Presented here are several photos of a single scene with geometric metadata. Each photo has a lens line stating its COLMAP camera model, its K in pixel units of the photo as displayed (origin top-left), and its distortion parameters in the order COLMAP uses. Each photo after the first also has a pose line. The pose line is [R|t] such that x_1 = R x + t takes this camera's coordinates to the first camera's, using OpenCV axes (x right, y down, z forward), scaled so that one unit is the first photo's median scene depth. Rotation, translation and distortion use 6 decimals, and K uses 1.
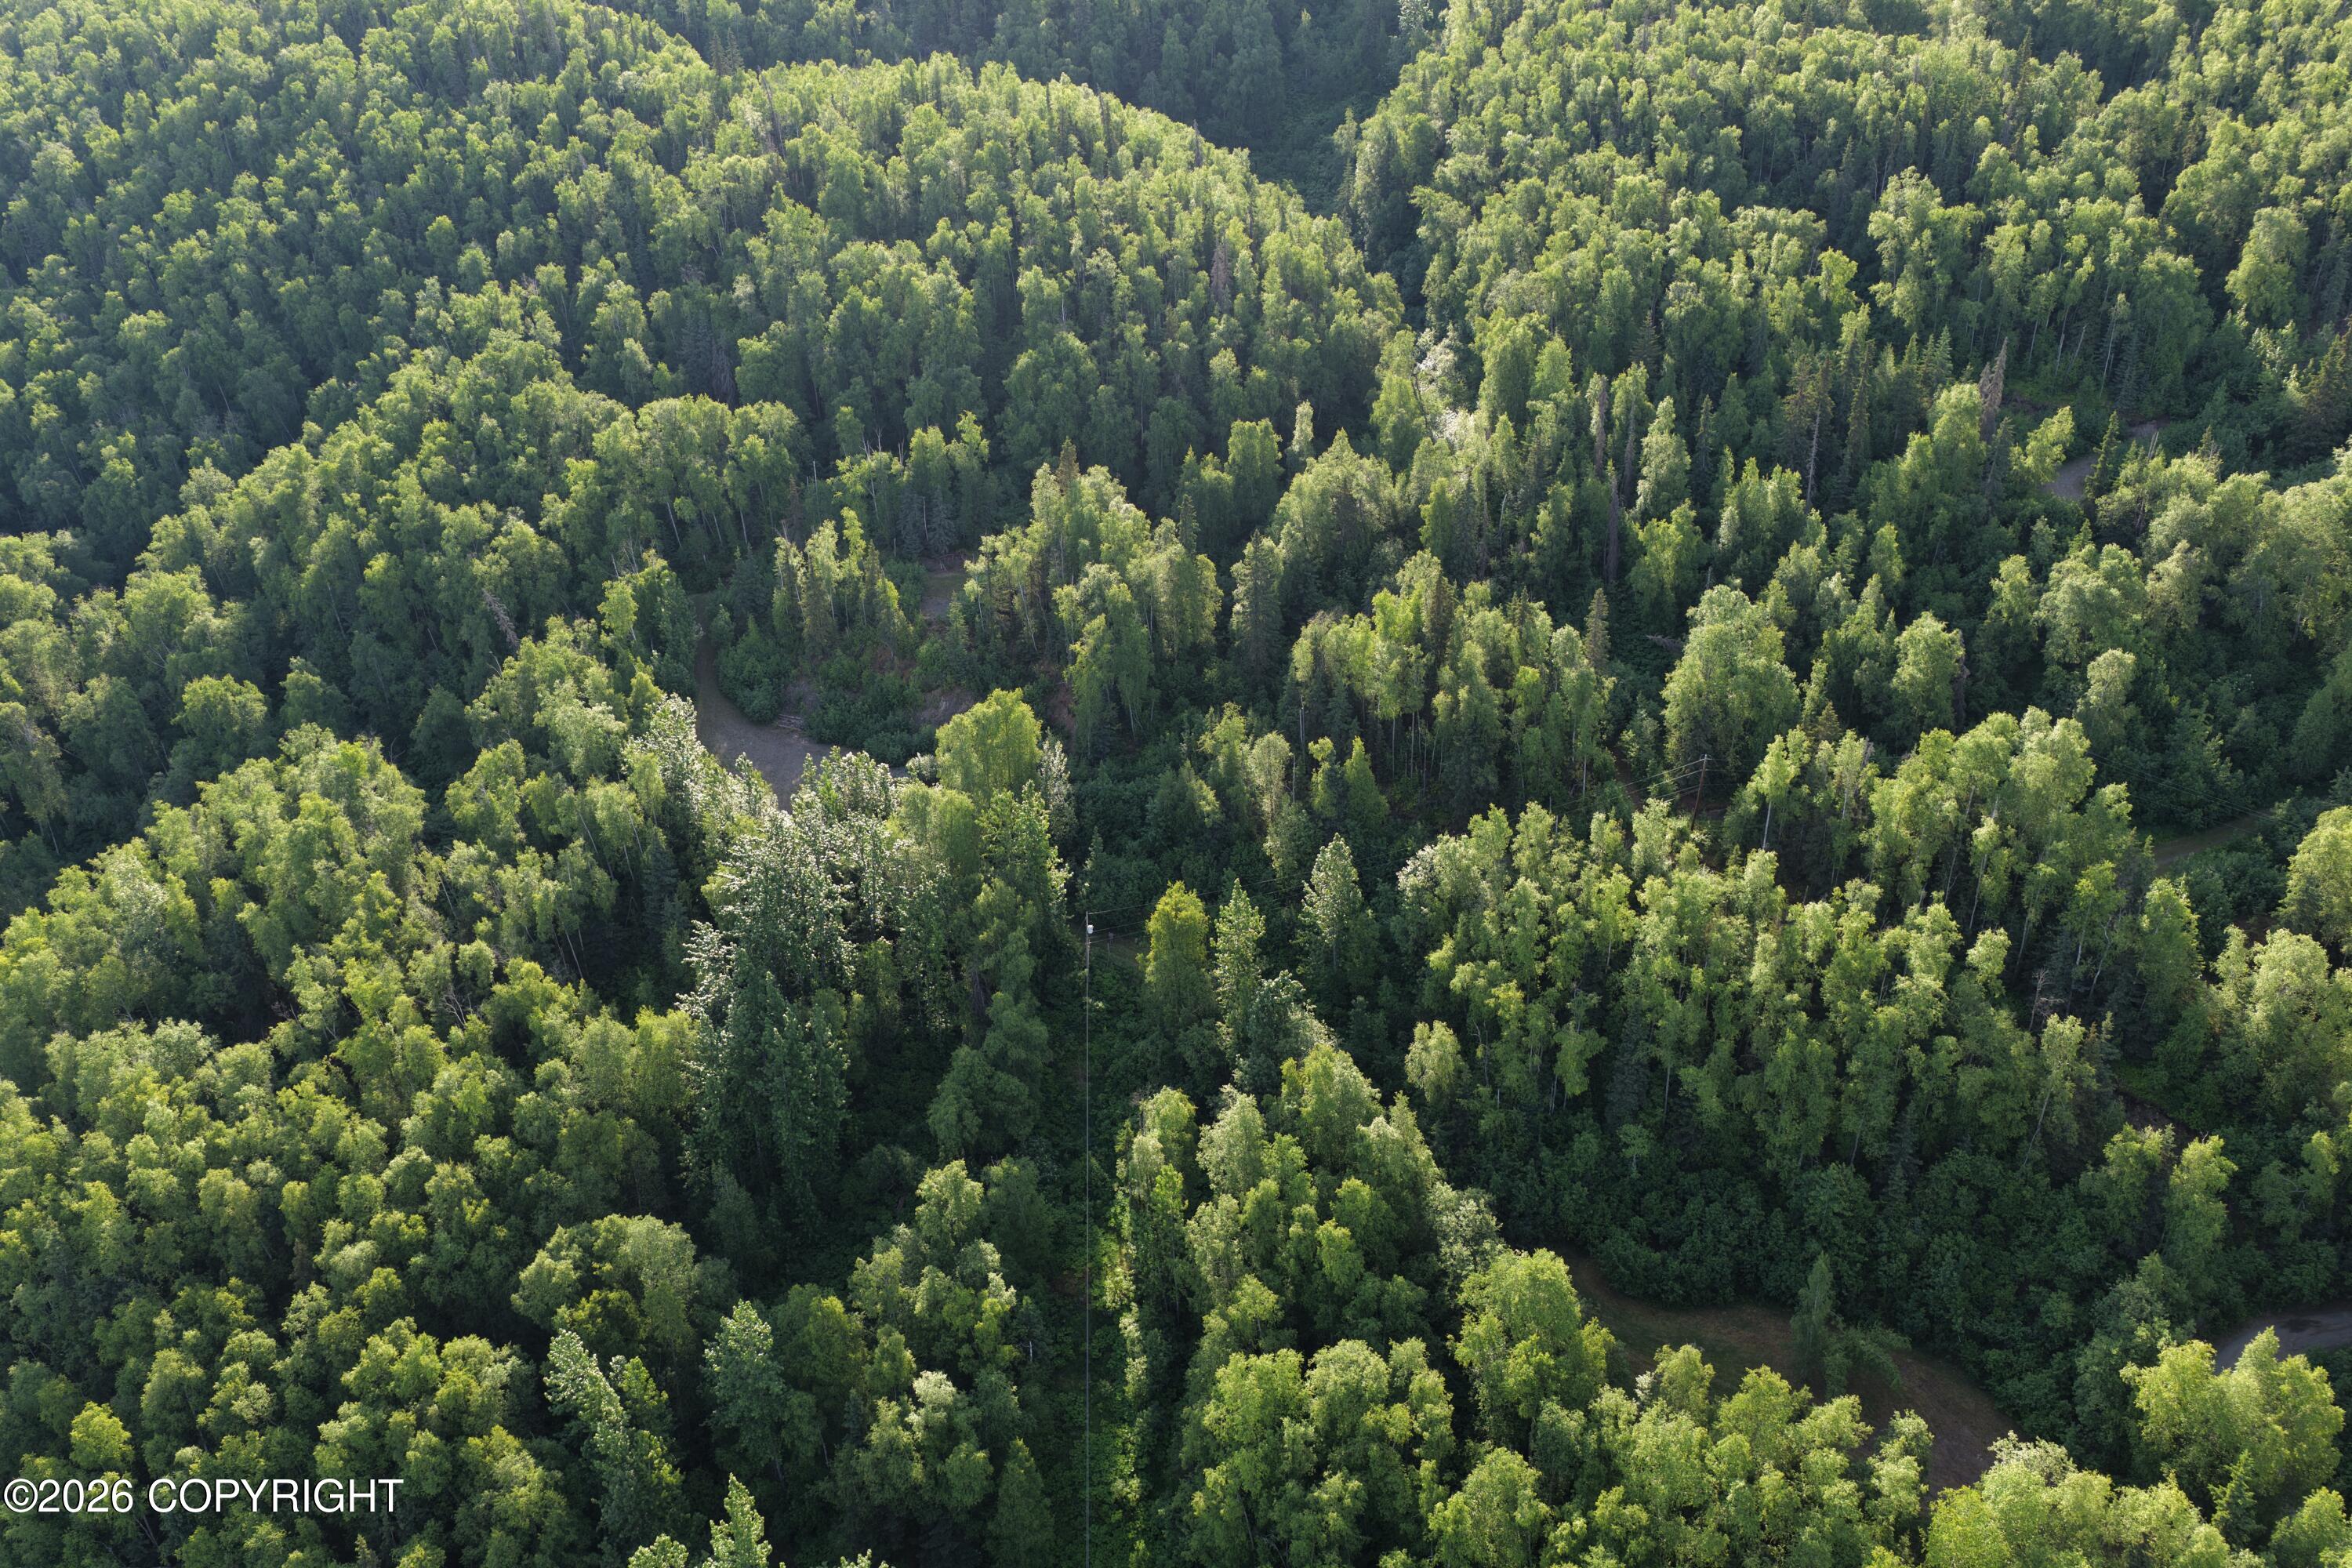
lens RADIAL K [[1951.5, 0, 1181.4], [0, 1951.5, 790.5], [0, 0, 1]] dist [-0.013572, 0.042259]
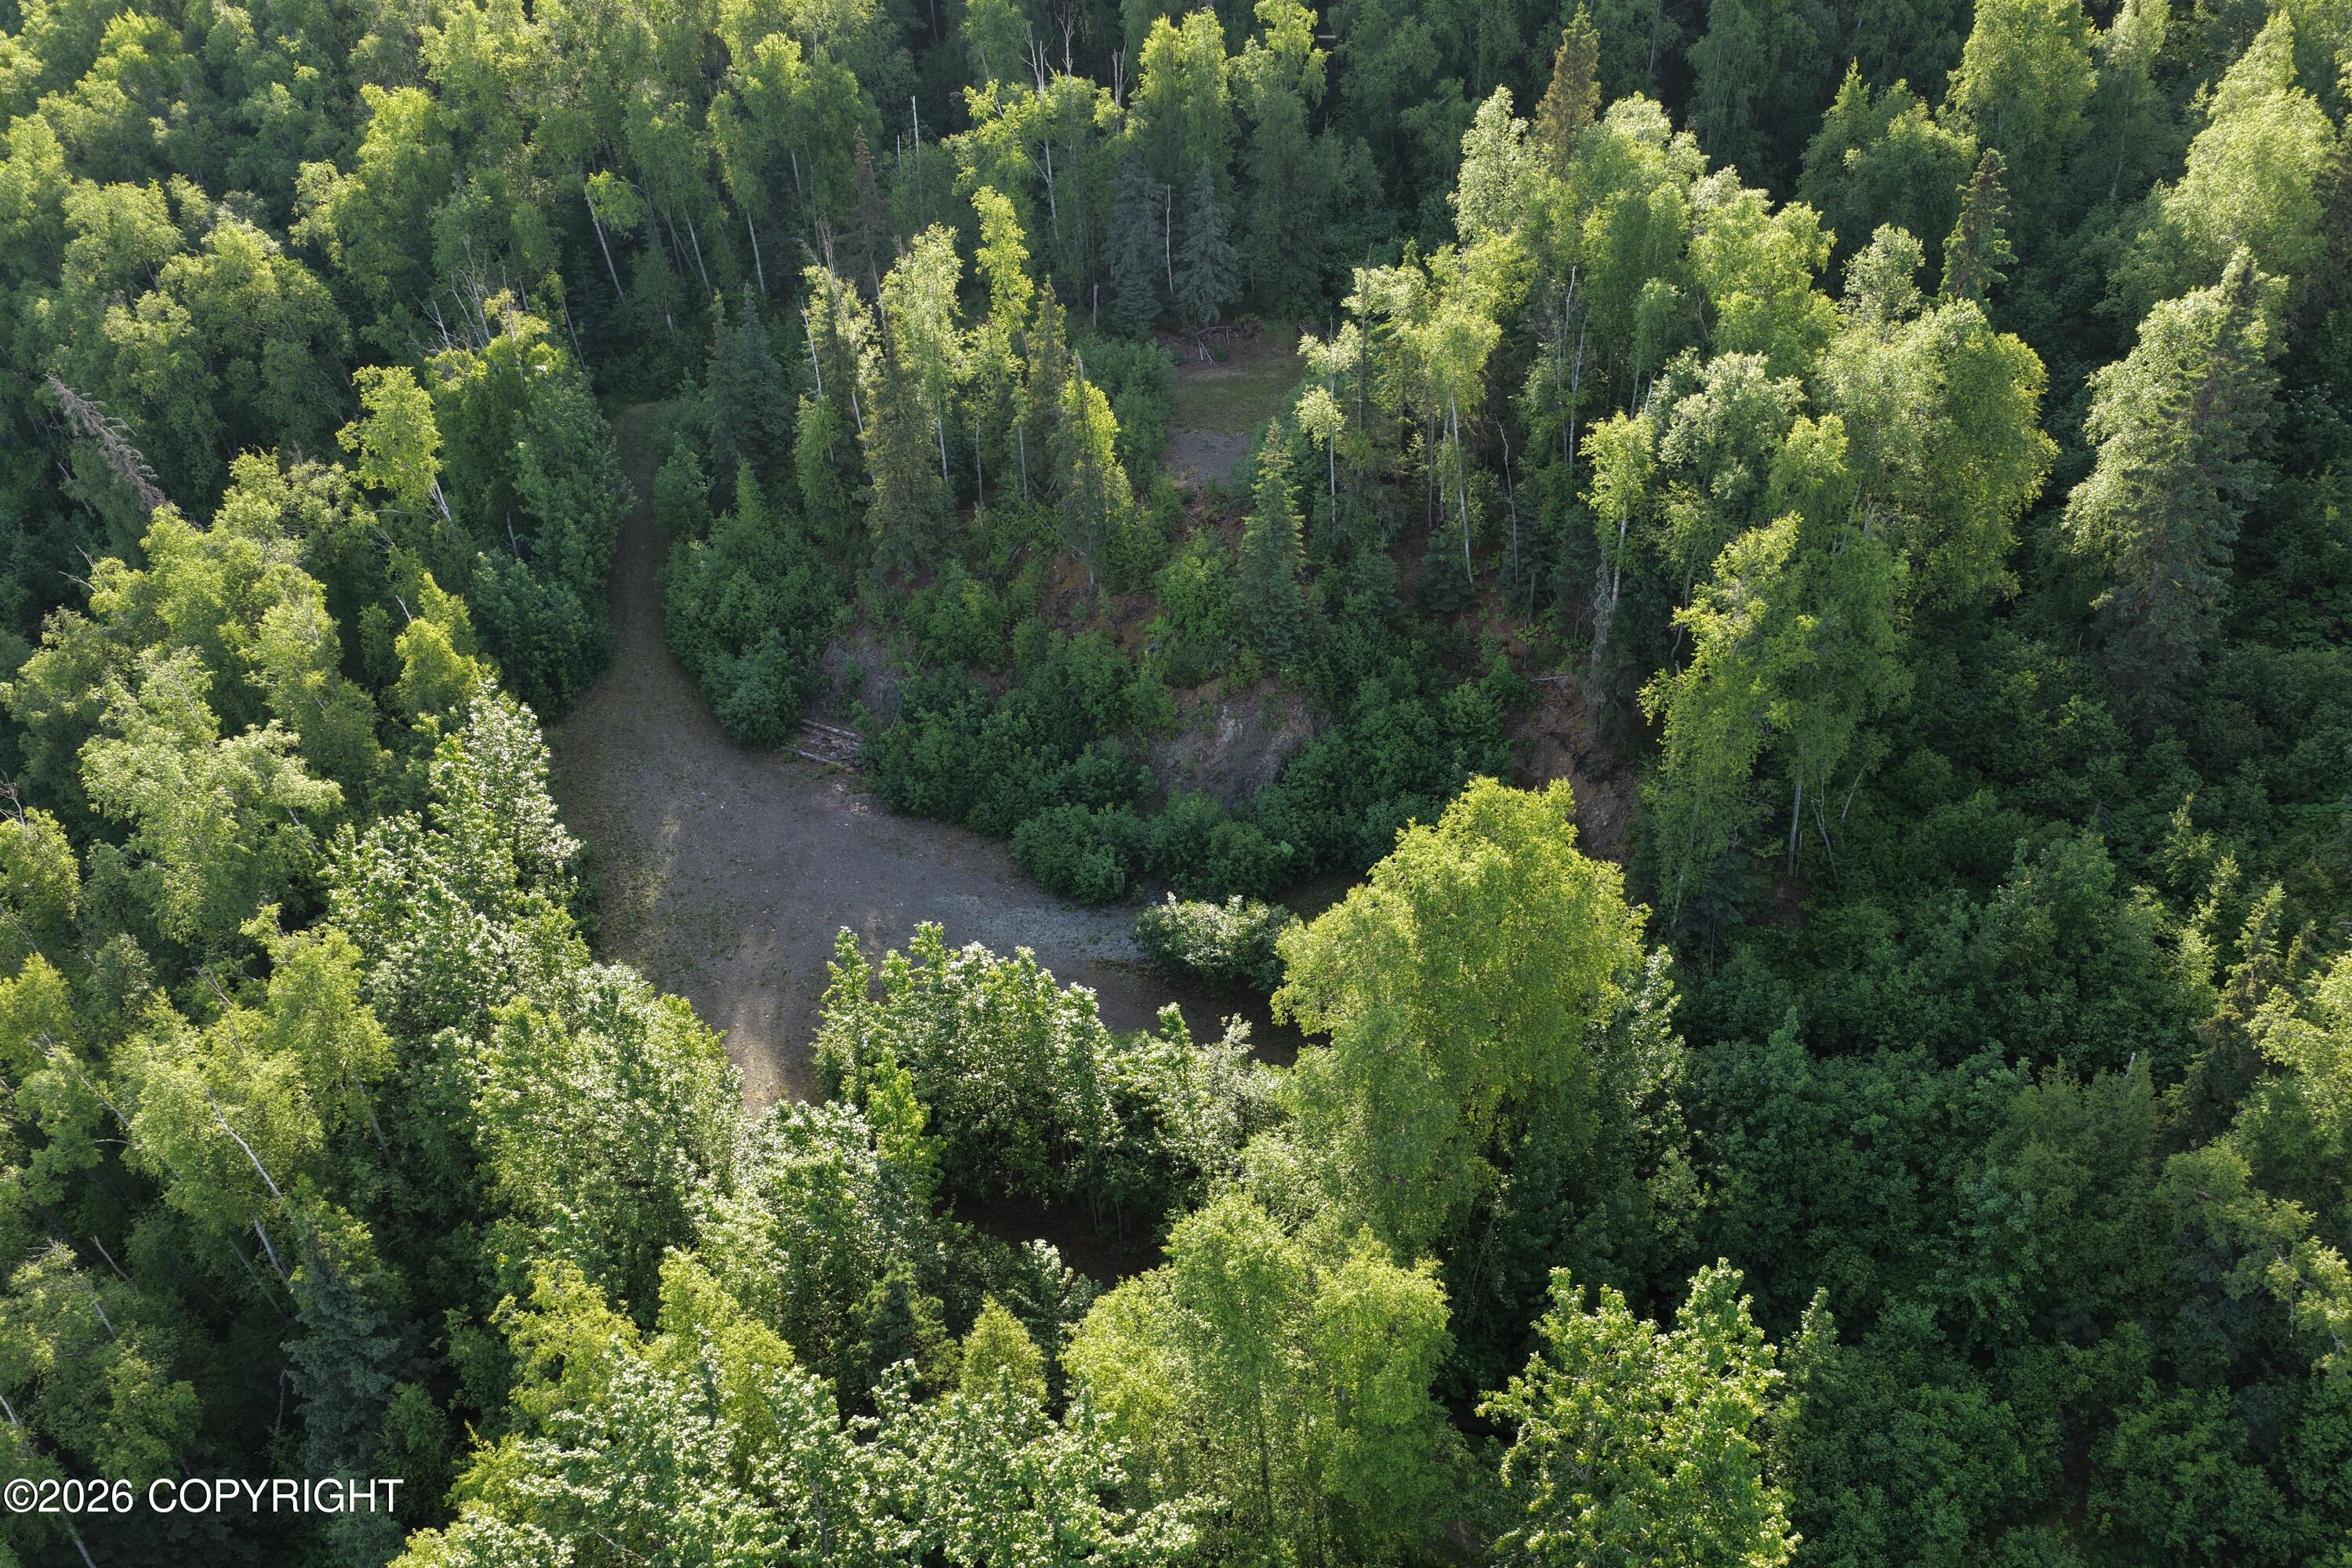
lens RADIAL K [[1951.5, 0, 1181.4], [0, 1951.5, 790.5], [0, 0, 1]] dist [-0.013572, 0.042259]
pose [[0.996914, 0.041236, -0.066794, -0.102210], [-0.034609, 0.994634, 0.097500, -0.065685], [0.070456, -0.094887, 0.992992, 0.607190]]
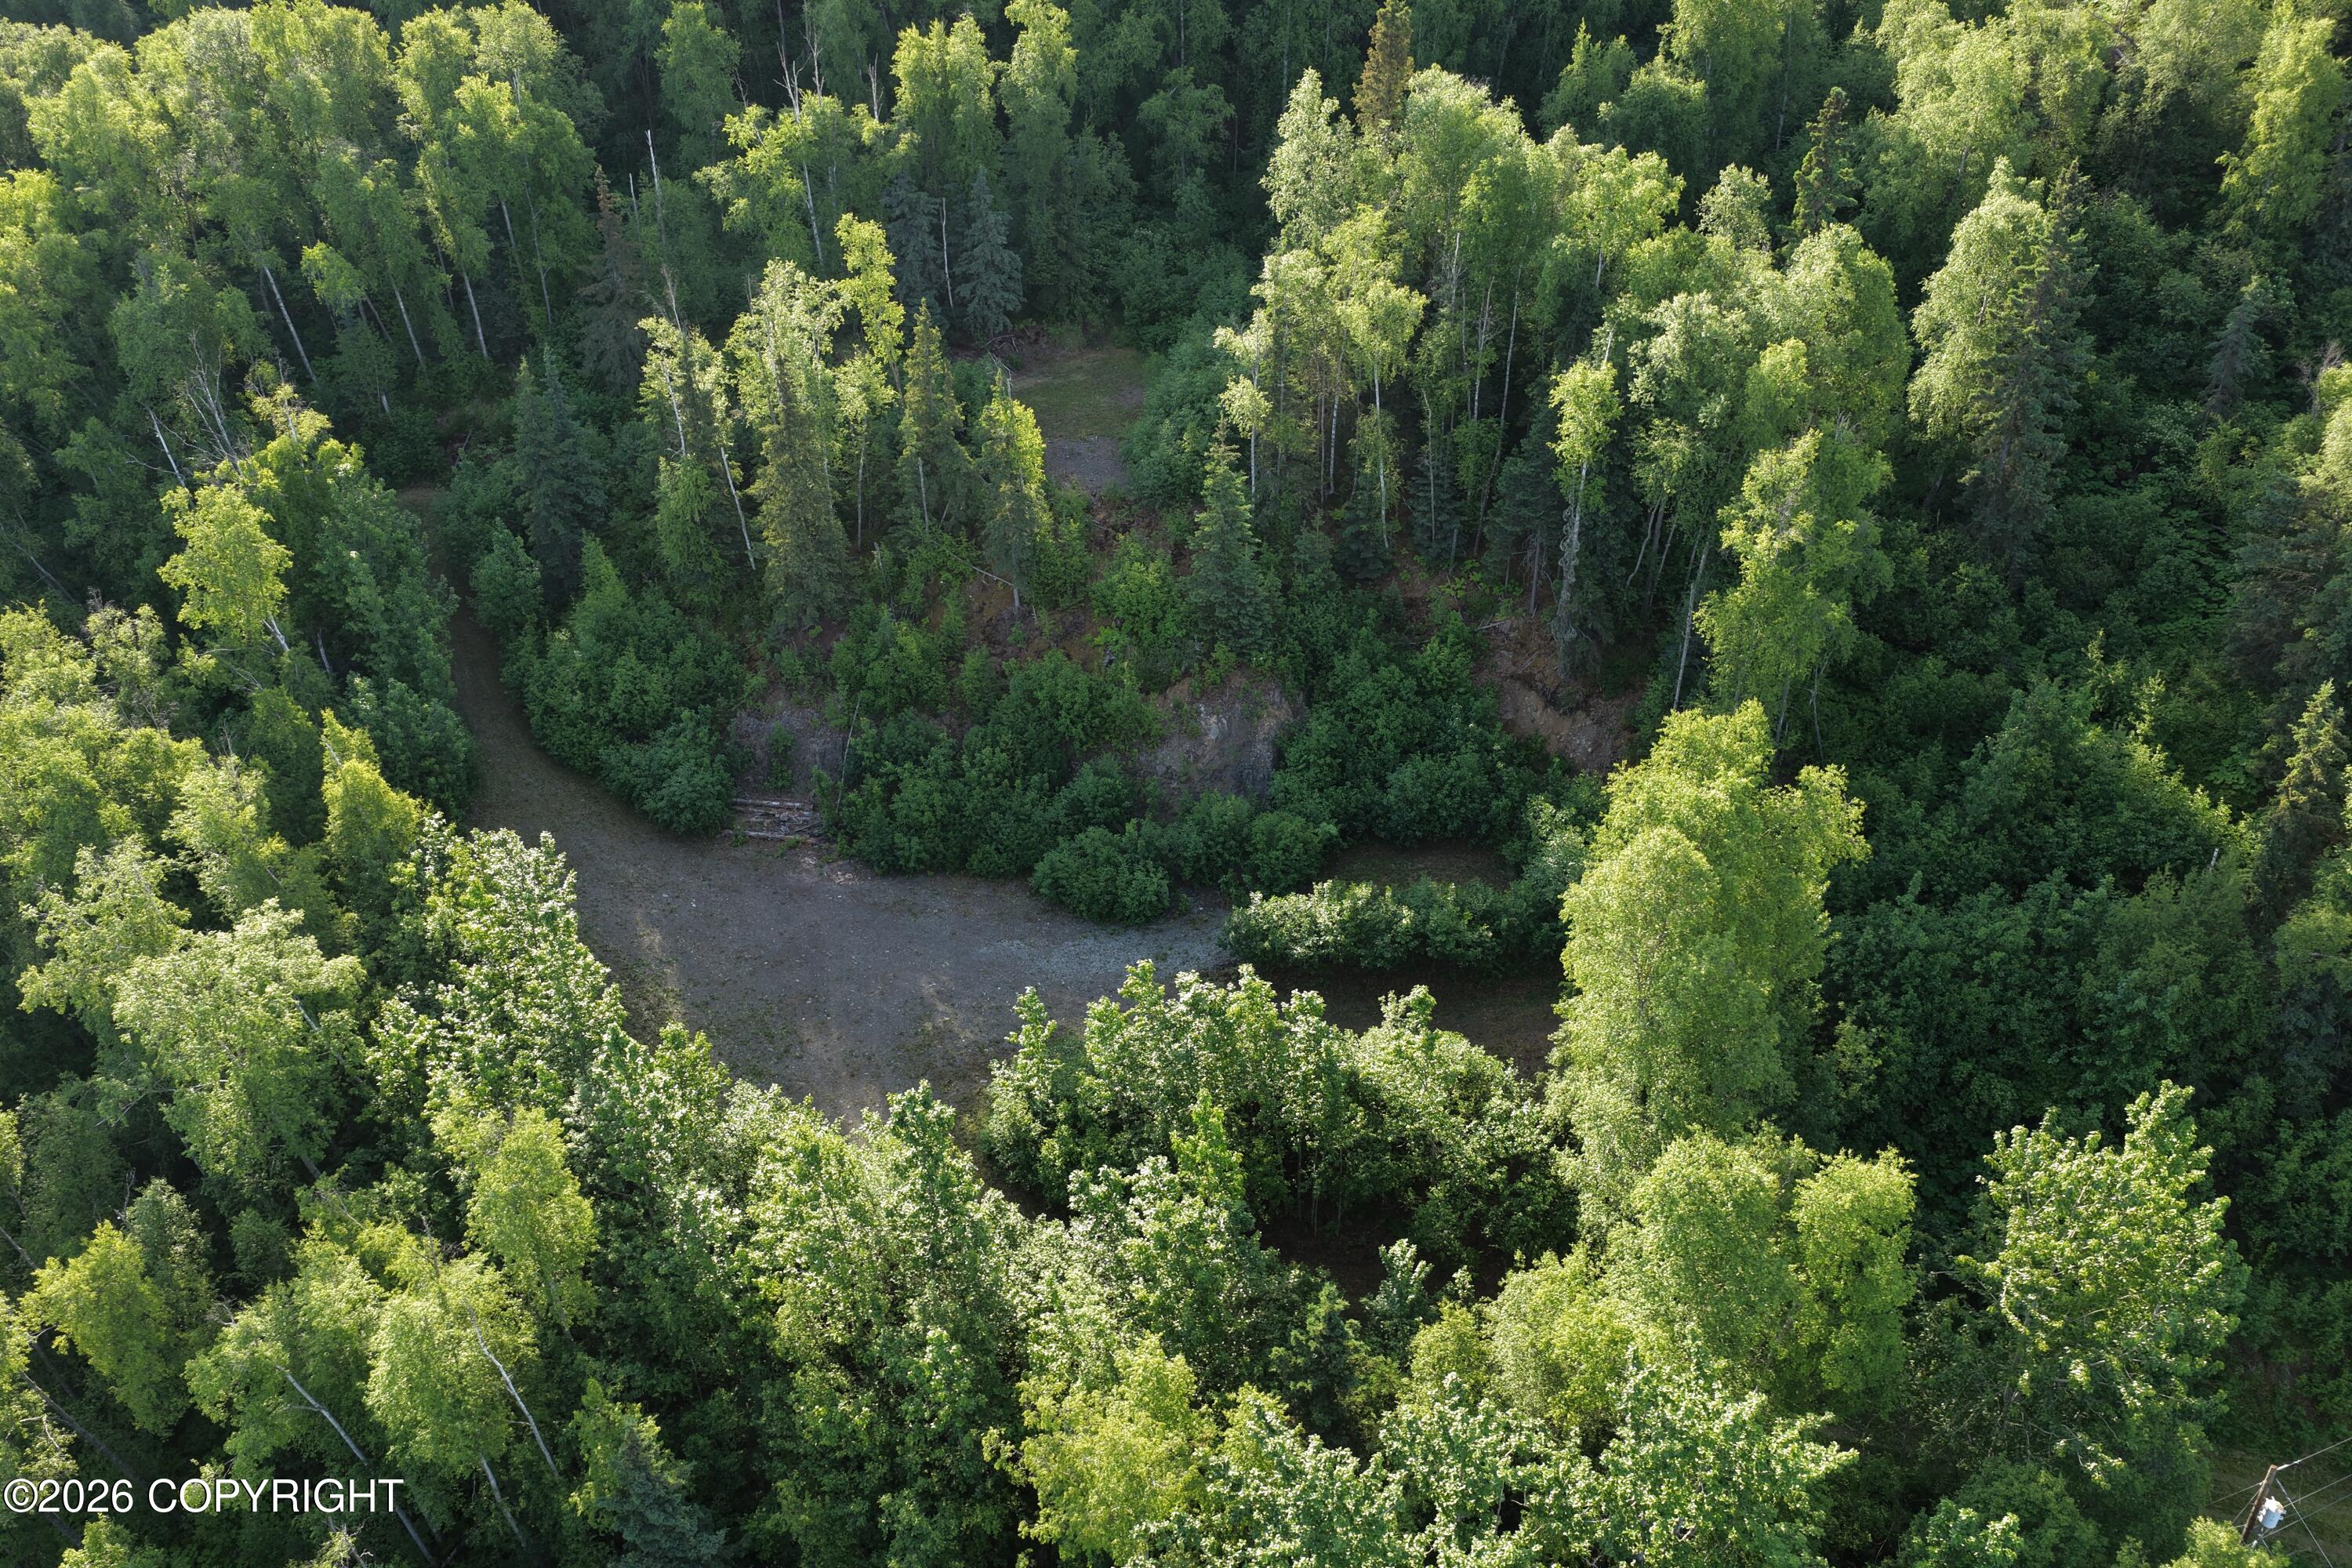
lens RADIAL K [[1951.5, 0, 1181.4], [0, 1951.5, 790.5], [0, 0, 1]] dist [-0.013572, 0.042259]
pose [[0.964341, -0.143245, 0.222547, -0.205350], [0.120785, 0.986395, 0.111515, -0.071307], [-0.235493, -0.080658, 0.968523, 0.617557]]
